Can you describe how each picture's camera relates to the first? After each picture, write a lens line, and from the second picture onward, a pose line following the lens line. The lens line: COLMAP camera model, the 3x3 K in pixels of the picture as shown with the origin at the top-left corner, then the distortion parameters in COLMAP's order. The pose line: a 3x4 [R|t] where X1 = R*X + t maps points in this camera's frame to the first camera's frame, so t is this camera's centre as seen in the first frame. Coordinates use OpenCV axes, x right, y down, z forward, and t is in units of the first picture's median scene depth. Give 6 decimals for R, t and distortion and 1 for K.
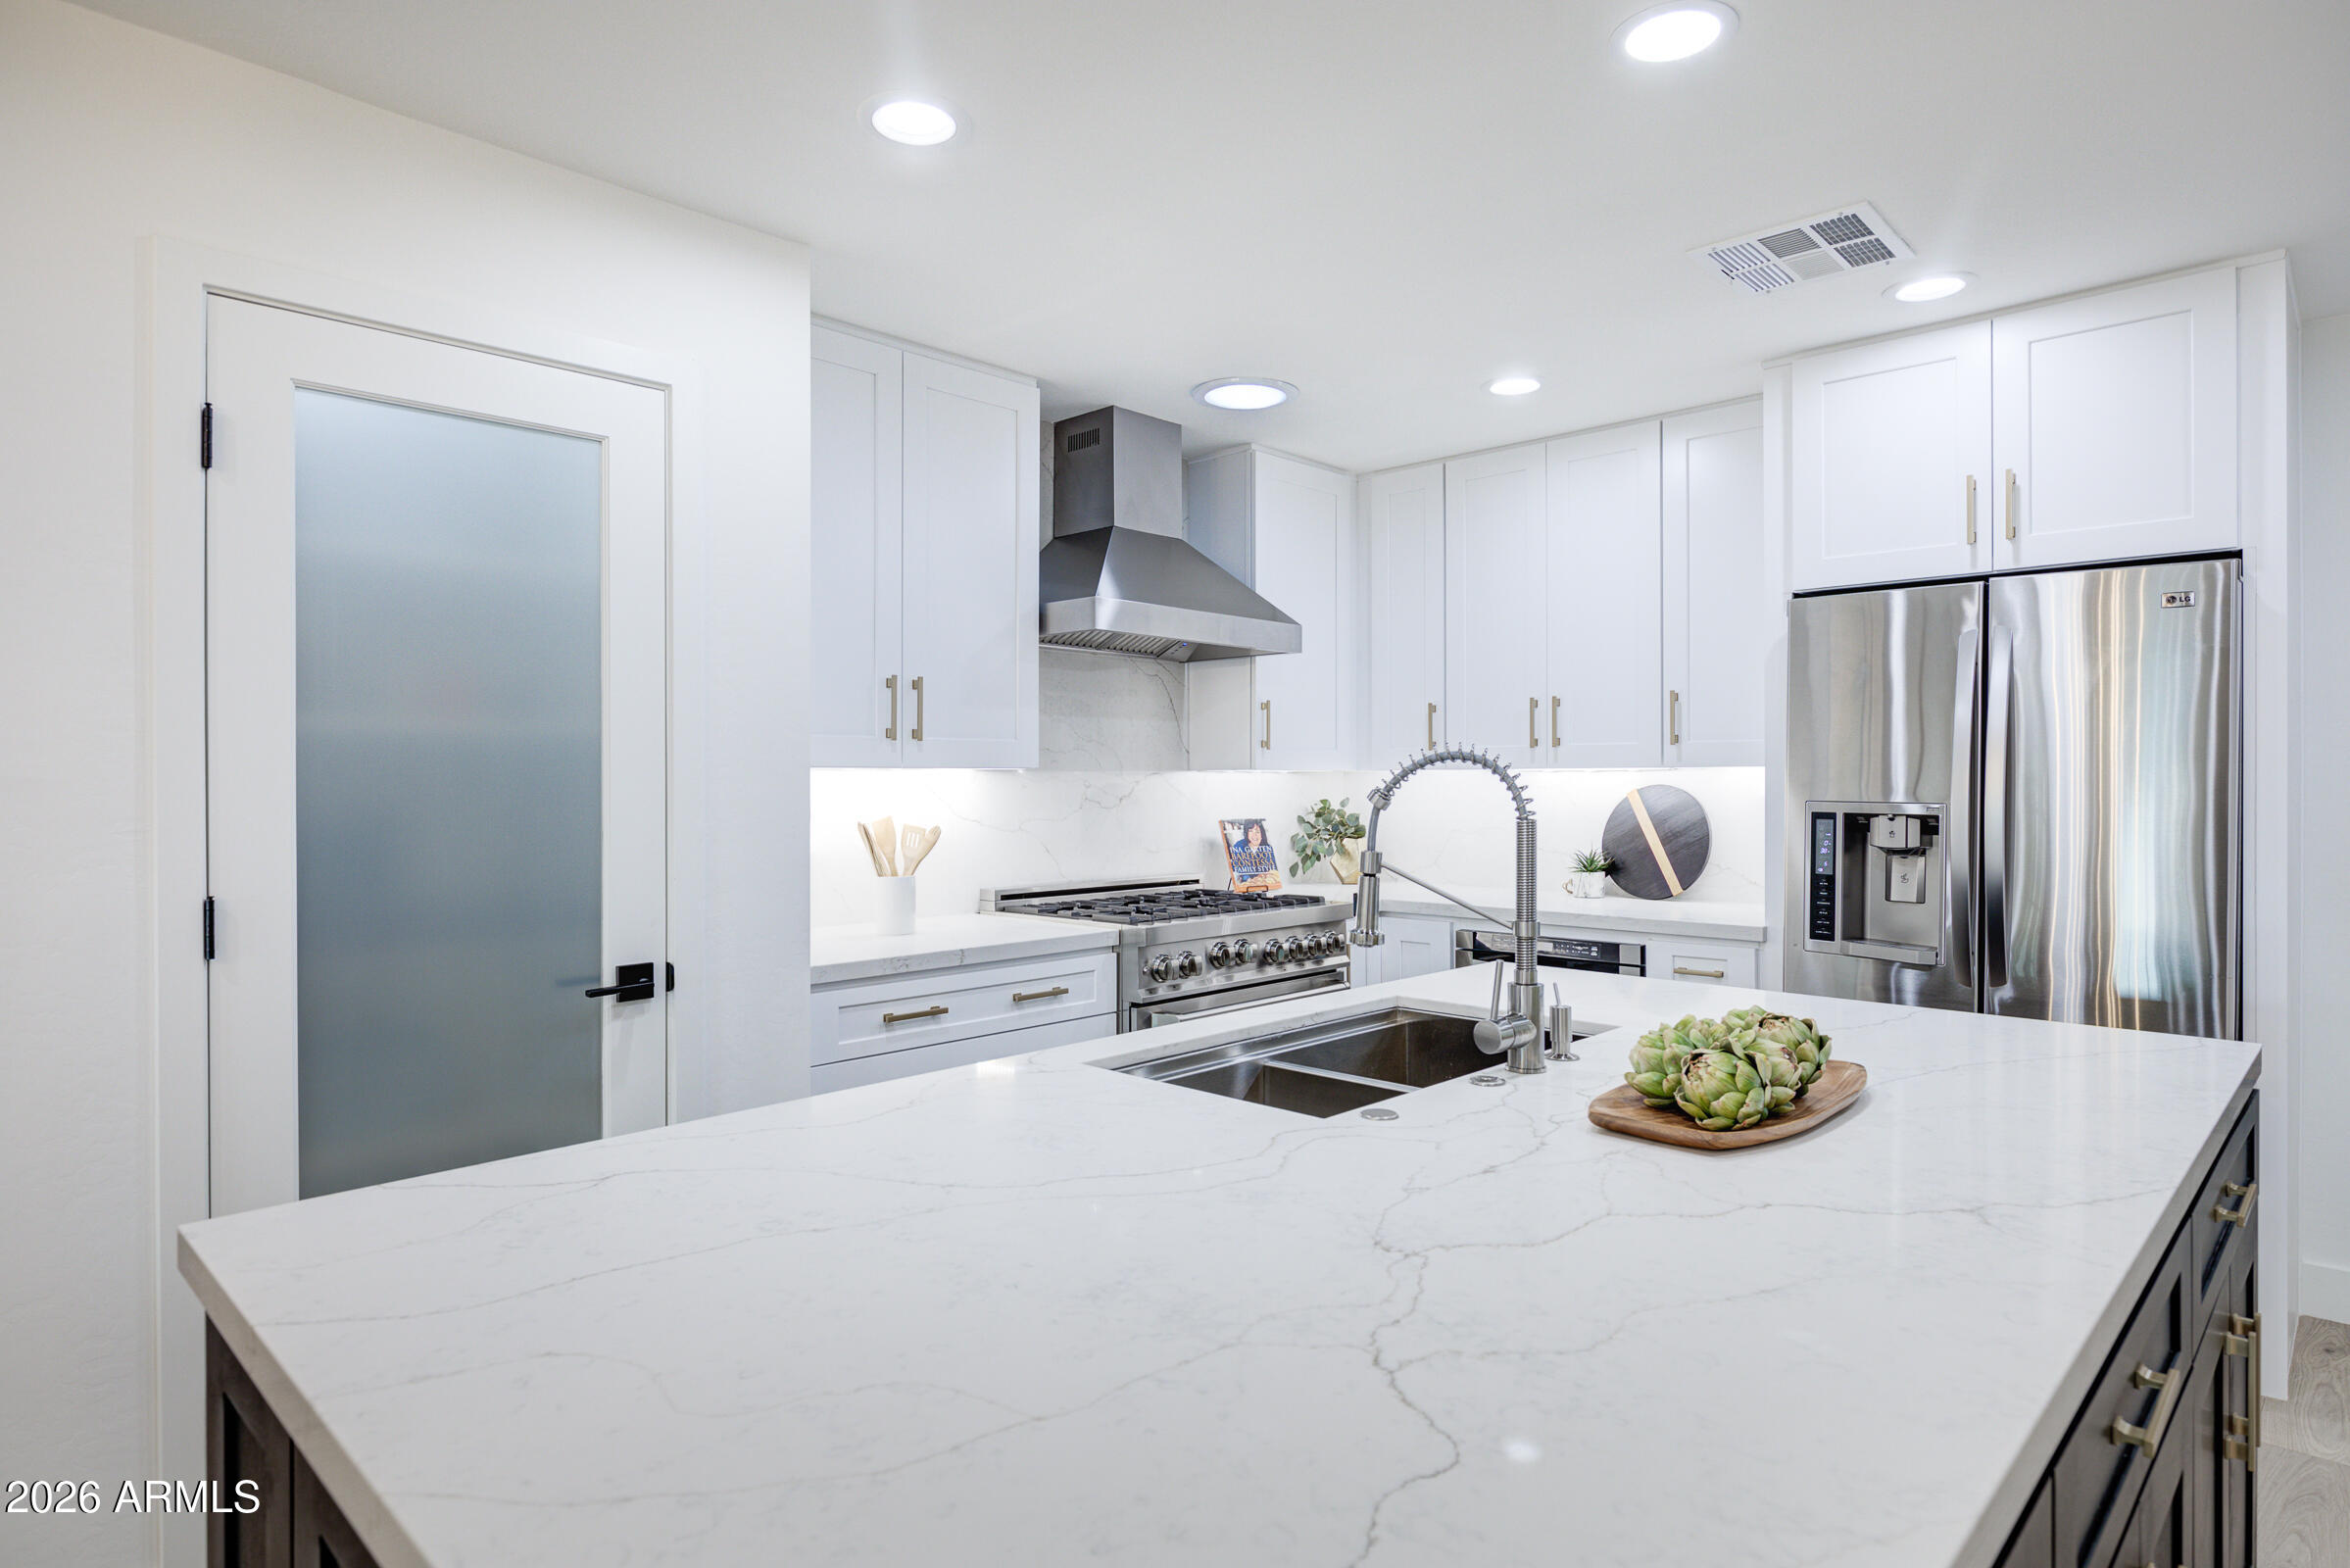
lens RADIAL K [[1298.3, 0, 1174.2], [0, 1298.3, 780.6], [0, 0, 1]] dist [-0.003919, -0.000370]
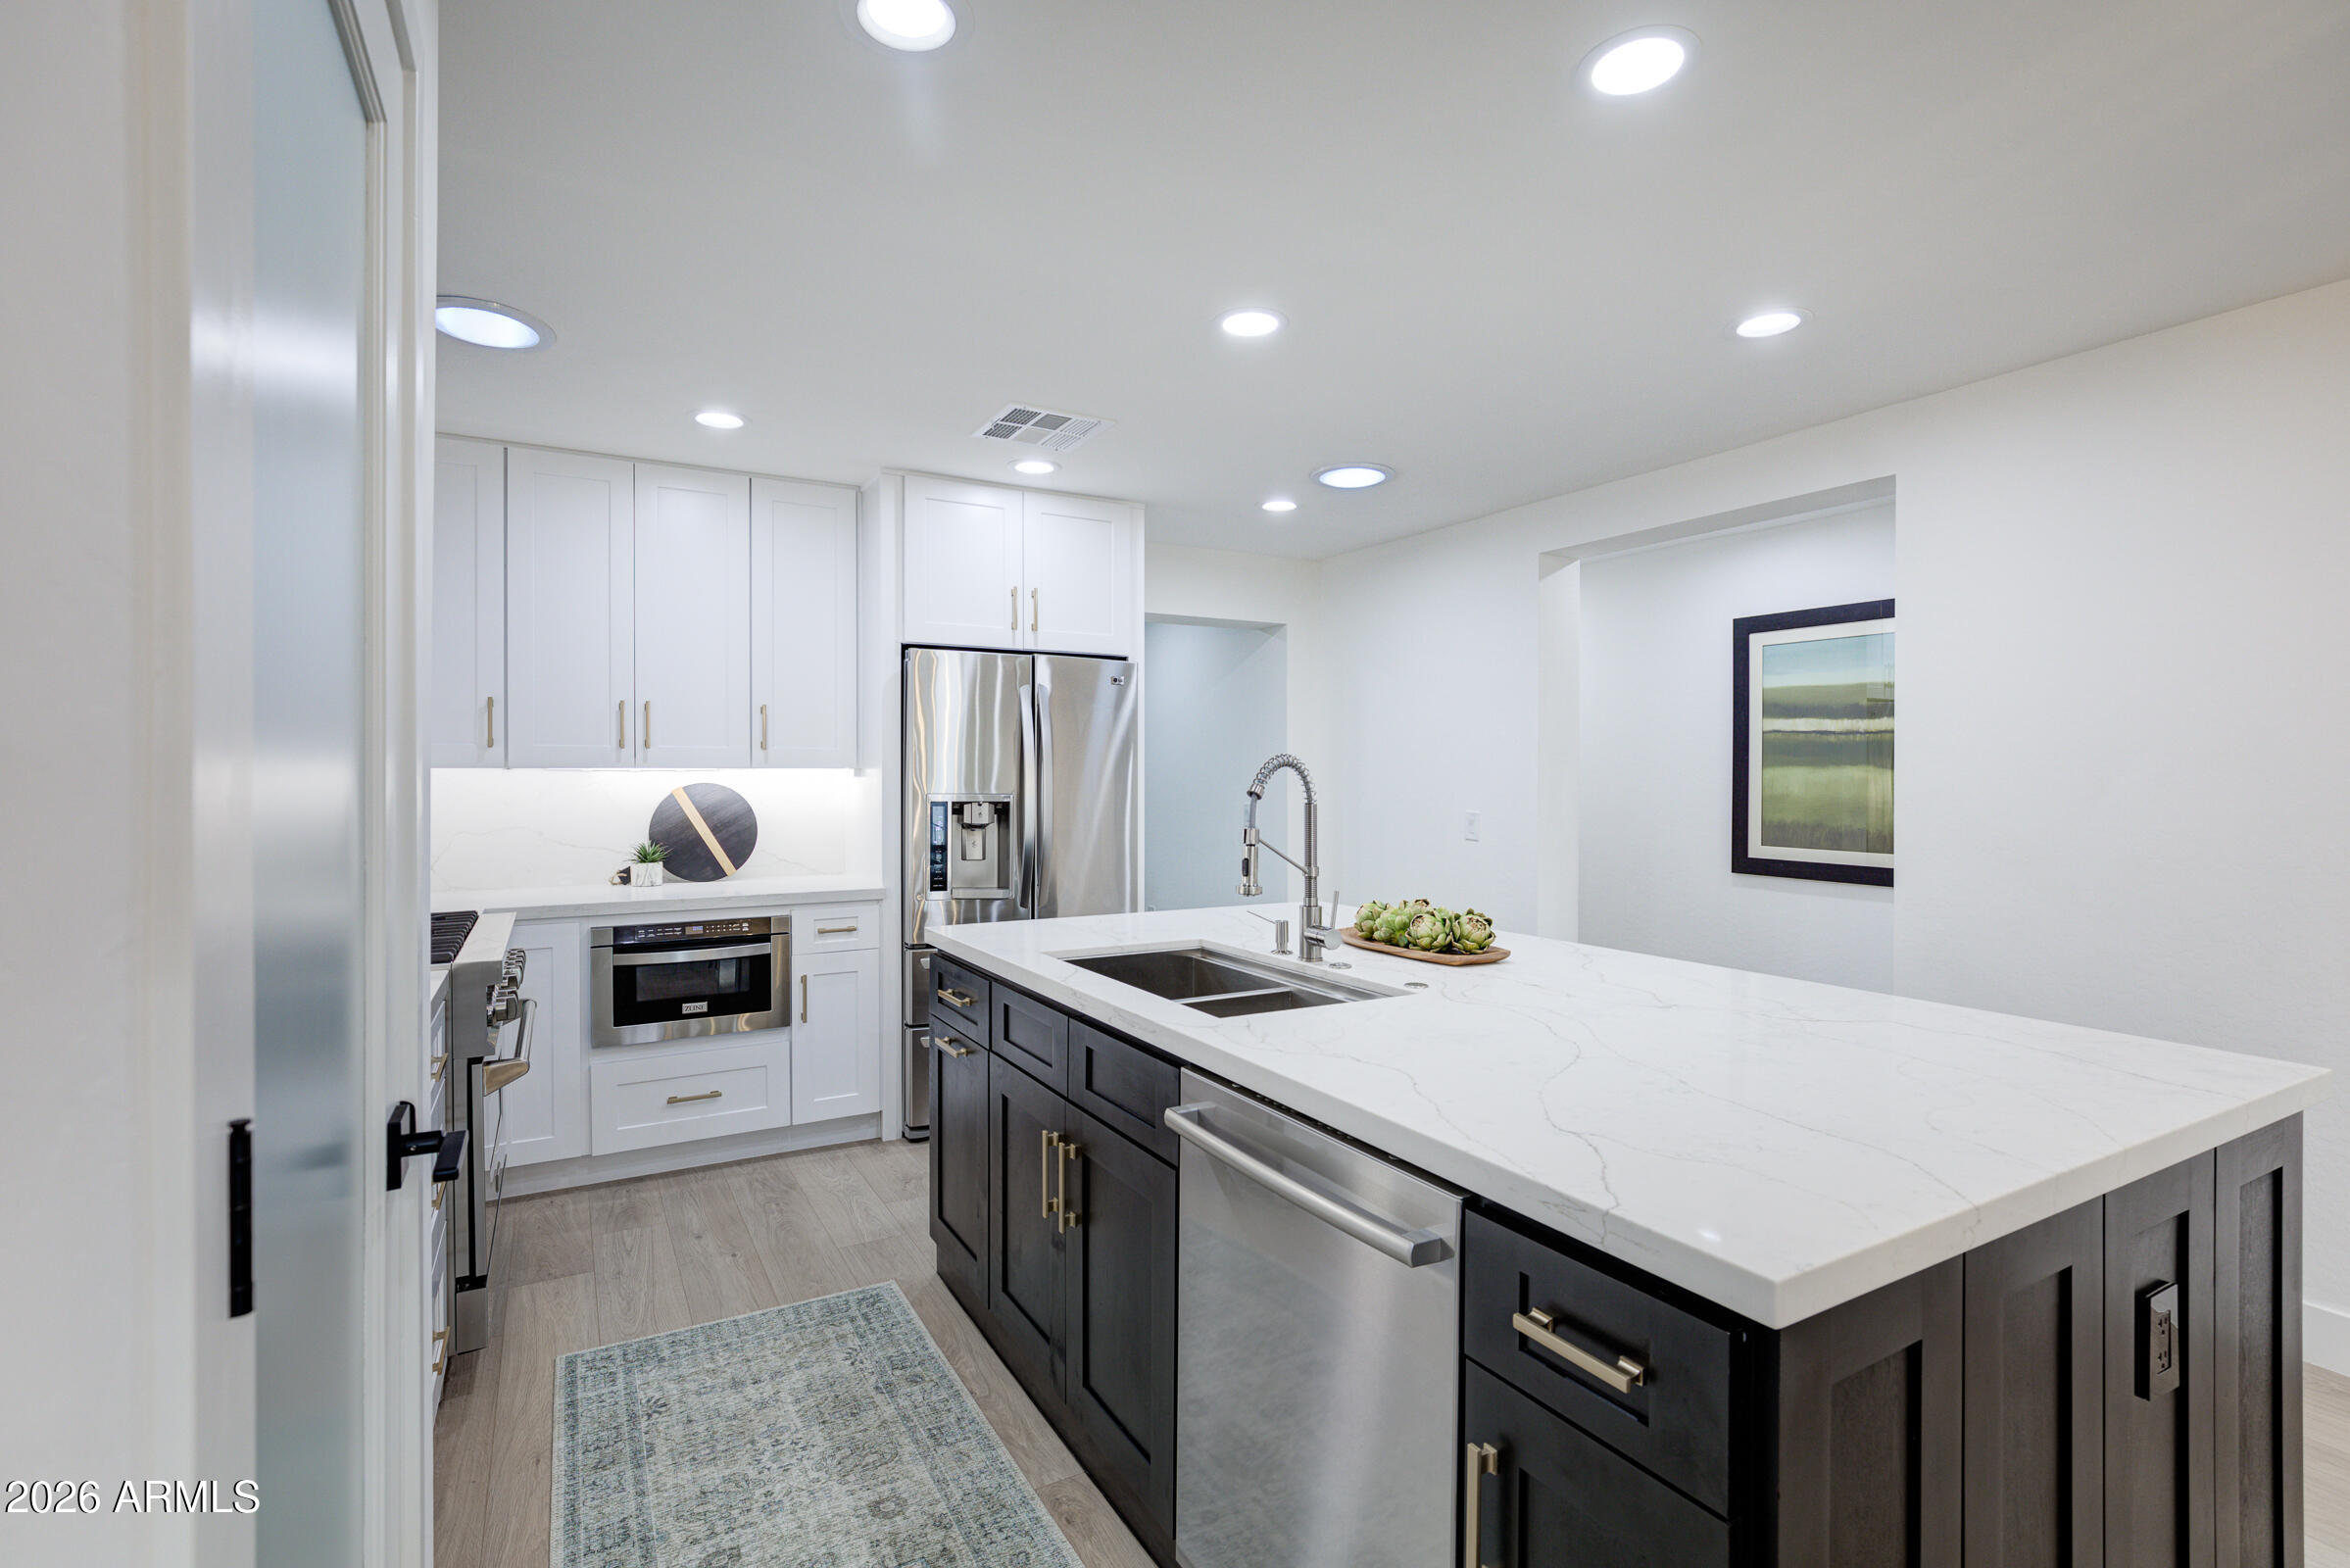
lens RADIAL K [[1076.2, 0, 1174.3], [0, 1076.2, 783.7], [0, 0, 1]] dist [0.006257, 0.000331]
pose [[0.280971, -0.006286, 0.959696, -0.485039], [0.000924, 0.999980, 0.006279, -0.001966], [-0.959716, -0.000878, 0.280971, 0.360166]]
